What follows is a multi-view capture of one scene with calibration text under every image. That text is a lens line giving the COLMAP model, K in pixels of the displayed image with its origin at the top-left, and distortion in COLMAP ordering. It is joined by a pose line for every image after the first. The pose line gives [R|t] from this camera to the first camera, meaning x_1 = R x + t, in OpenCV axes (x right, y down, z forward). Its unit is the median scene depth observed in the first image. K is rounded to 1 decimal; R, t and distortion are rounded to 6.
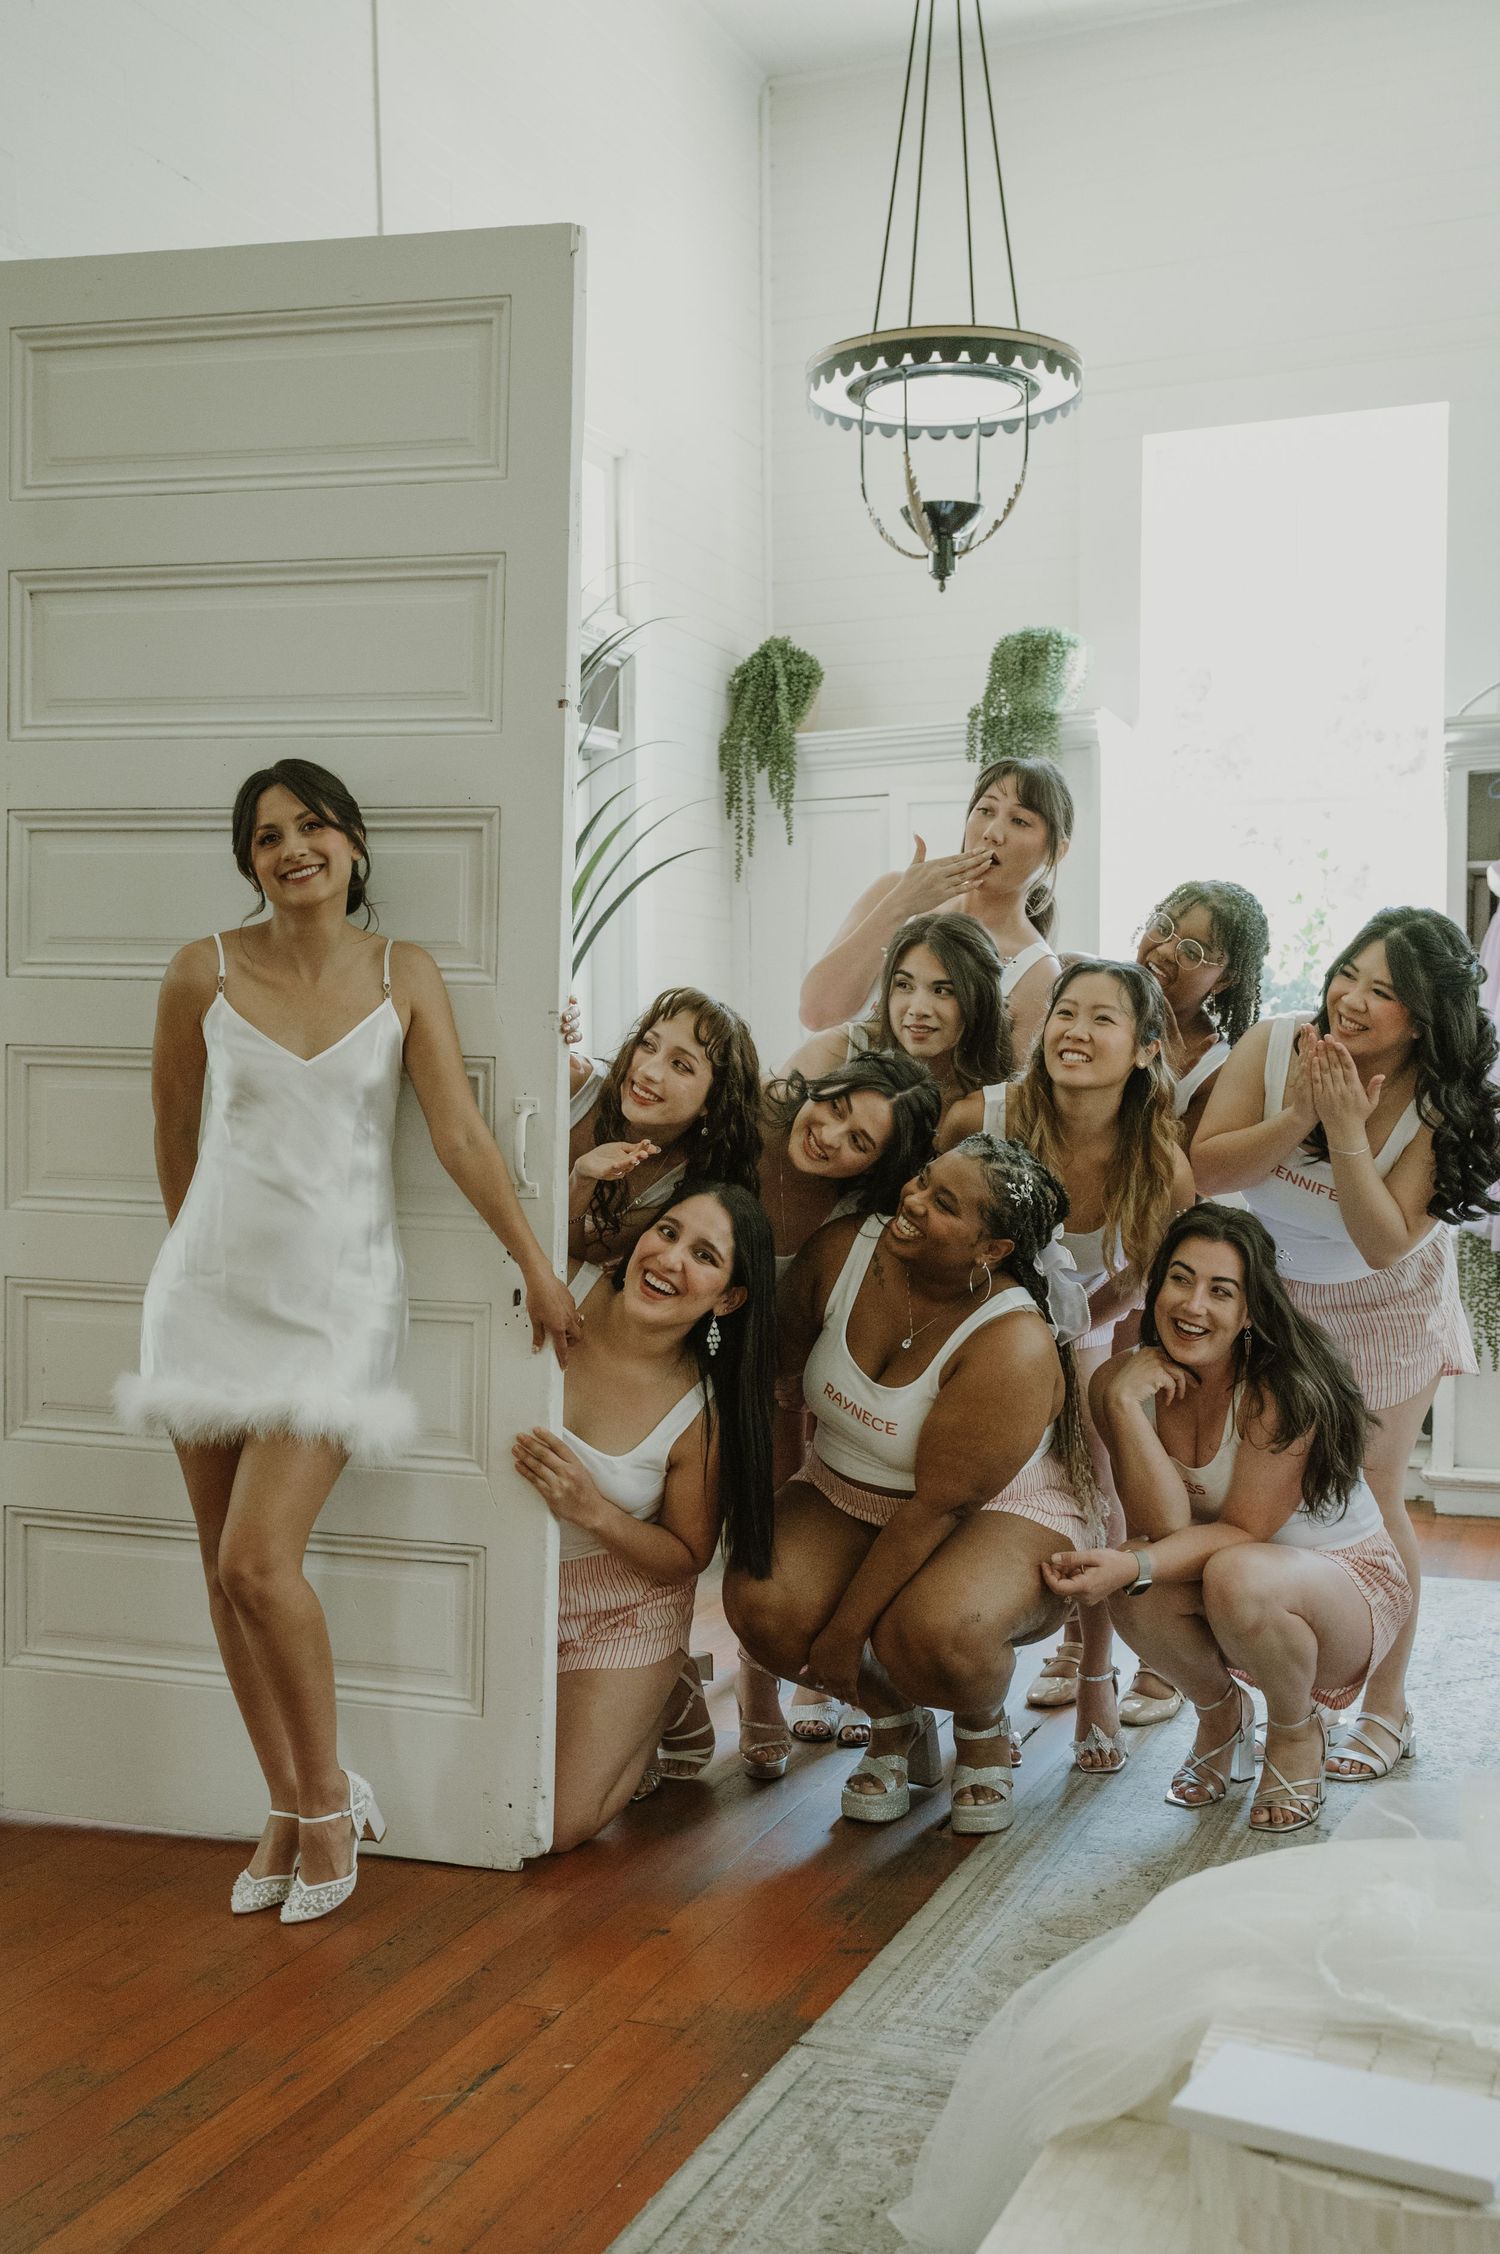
lens RADIAL K [[2695.6, 0, 752.3], [0, 2695.6, 1166.7], [0, 0, 1]] dist [0.215040, 0.006903]
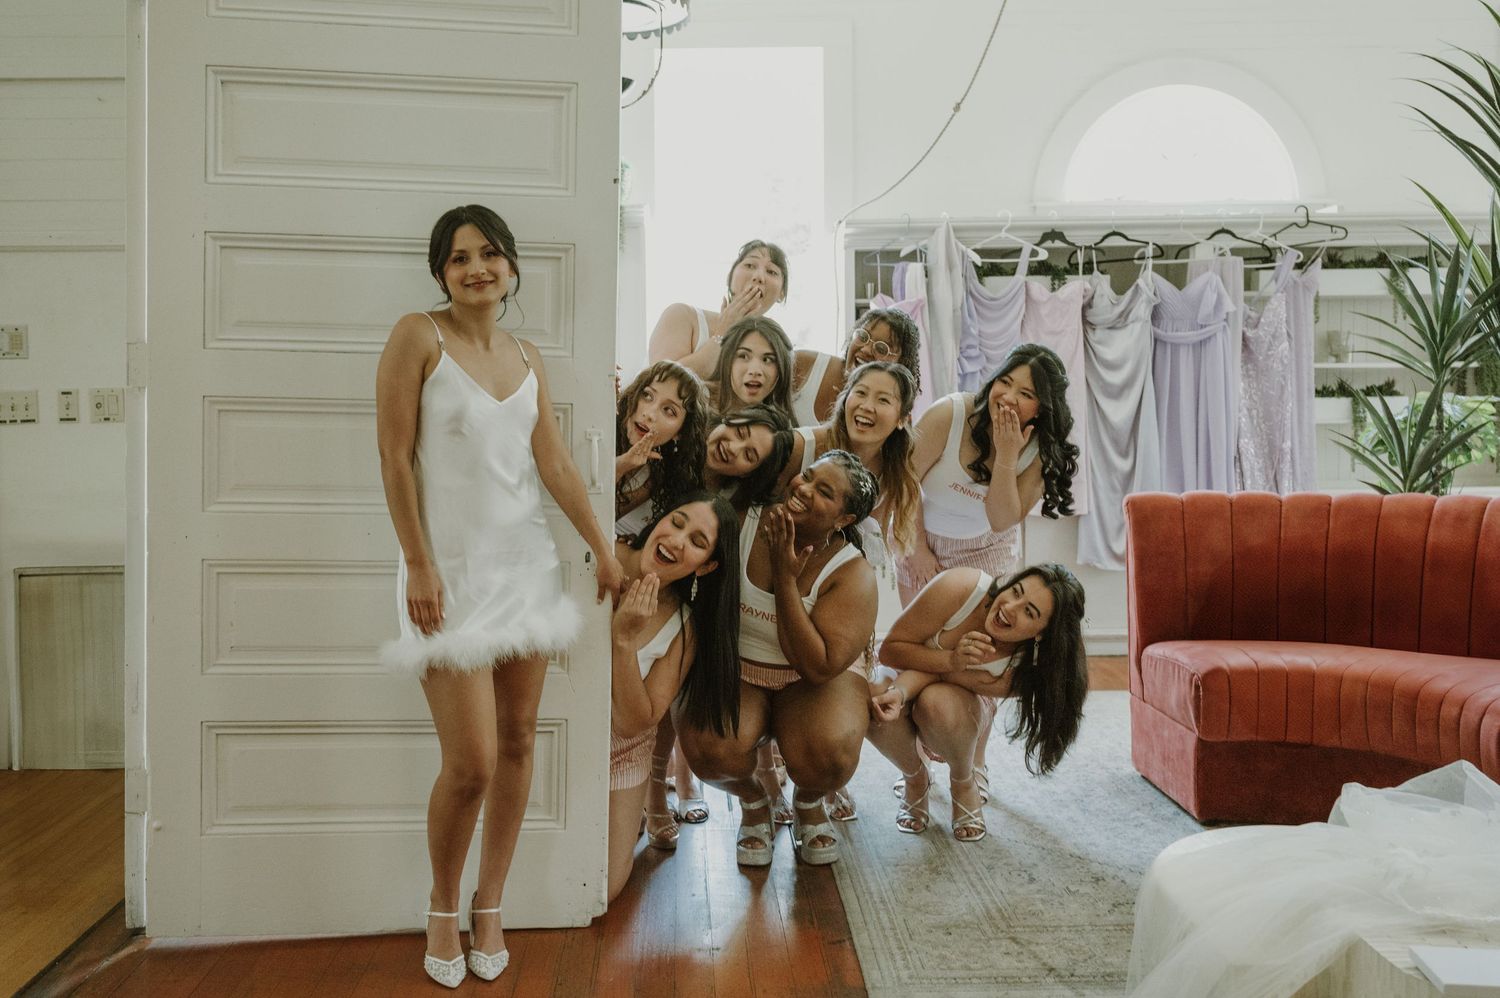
lens RADIAL K [[1572.2, 0, 748.6], [0, 1572.2, 447.9], [0, 0, 1]] dist [0.171658, -0.005885]
pose [[0.905910, -0.012390, 0.423290, -0.381271], [0.019262, 0.999743, -0.011960, -0.002413], [-0.423033, 0.018988, 0.905915, 0.131082]]
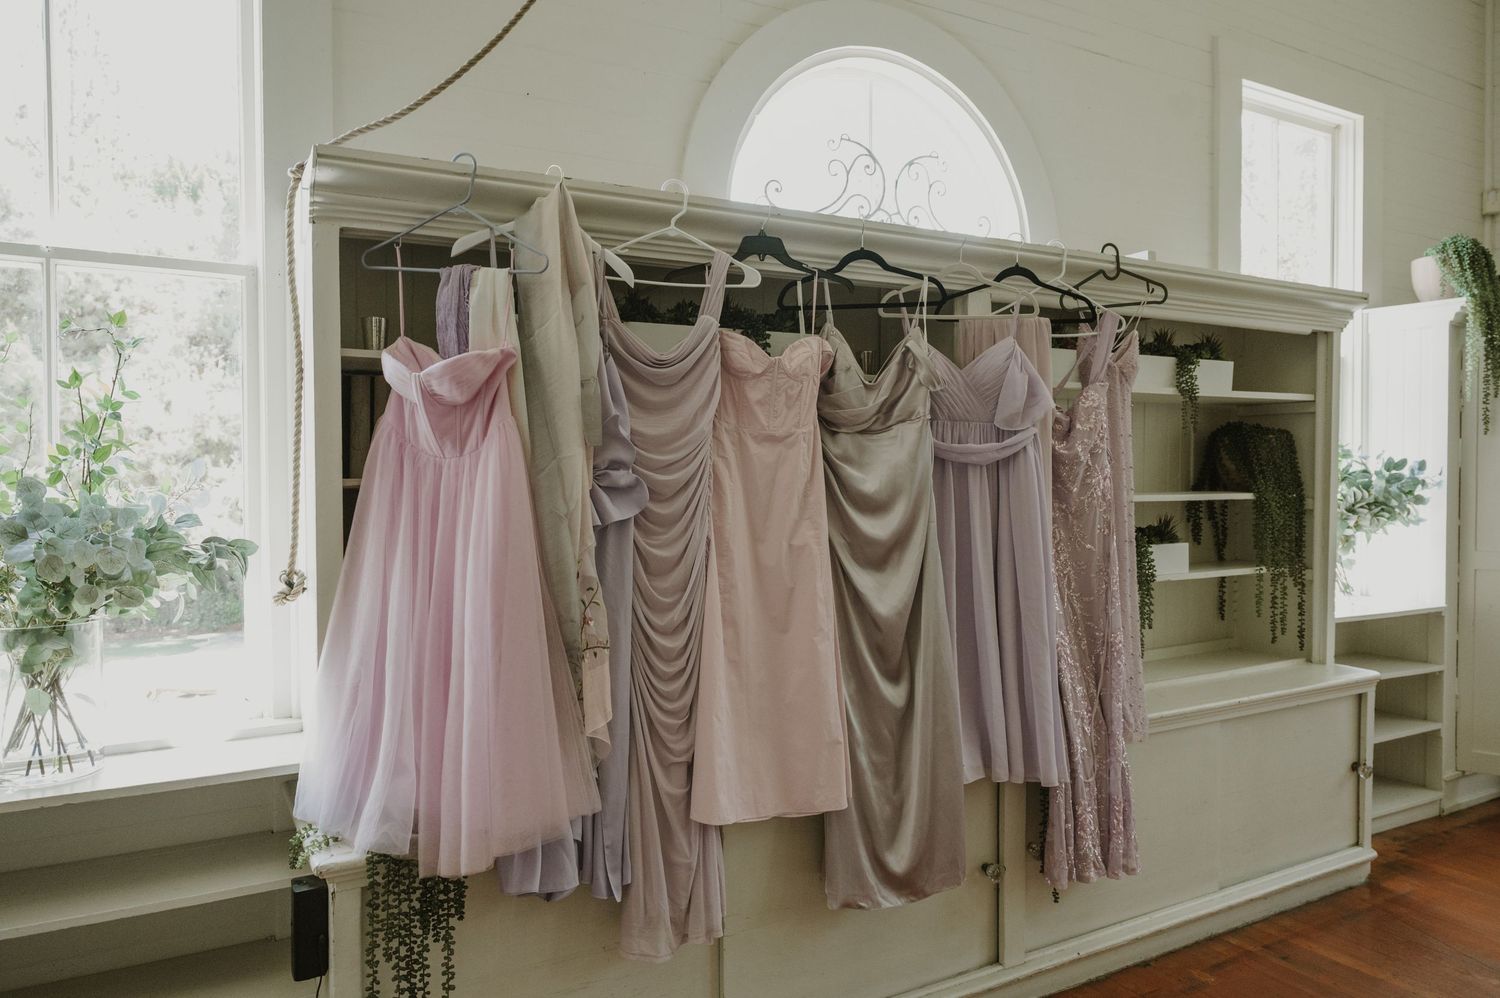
lens RADIAL K [[1001.7, 0, 750.0], [0, 1001.7, 499.0], [0, 0, 1]] dist [0.001290, 0.000557]
pose [[0.628053, -0.019862, 0.777917, 0.178107], [0.025814, 0.999656, 0.004683, -0.104047], [-0.777743, 0.017140, 0.628349, 1.140495]]
